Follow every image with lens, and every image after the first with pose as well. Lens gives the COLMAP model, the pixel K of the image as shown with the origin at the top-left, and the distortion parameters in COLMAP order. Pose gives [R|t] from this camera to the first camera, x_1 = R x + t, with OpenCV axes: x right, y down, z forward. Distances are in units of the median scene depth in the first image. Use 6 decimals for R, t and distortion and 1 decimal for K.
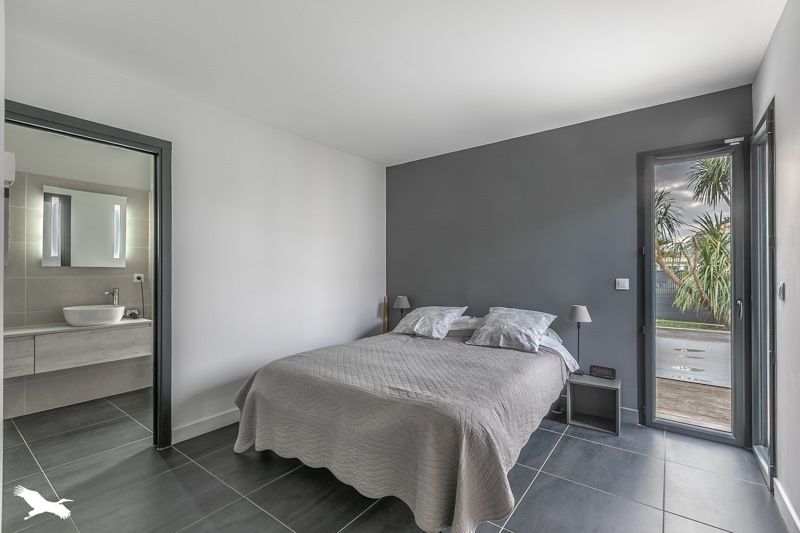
lens RADIAL K [[360.0, 0, 399.5], [0, 360.0, 265.1], [0, 0, 1]] dist [-0.002022, -0.000010]
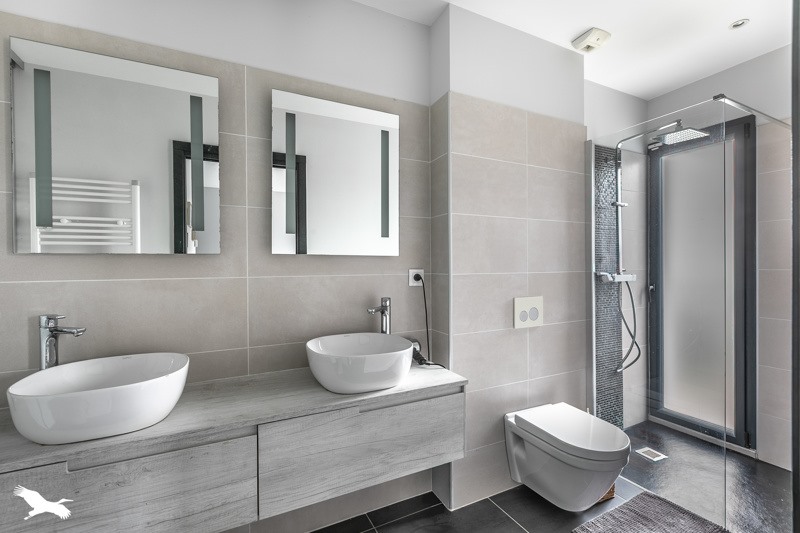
lens RADIAL K [[360.0, 0, 398.6], [0, 360.0, 266.0], [0, 0, 1]] dist [-0.002022, -0.000010]
pose [[0.904809, 0.000327, -0.425817, -0.632746], [0.007494, 0.999833, 0.016691, 0.013510], [0.425751, -0.018293, 0.904655, 0.637050]]
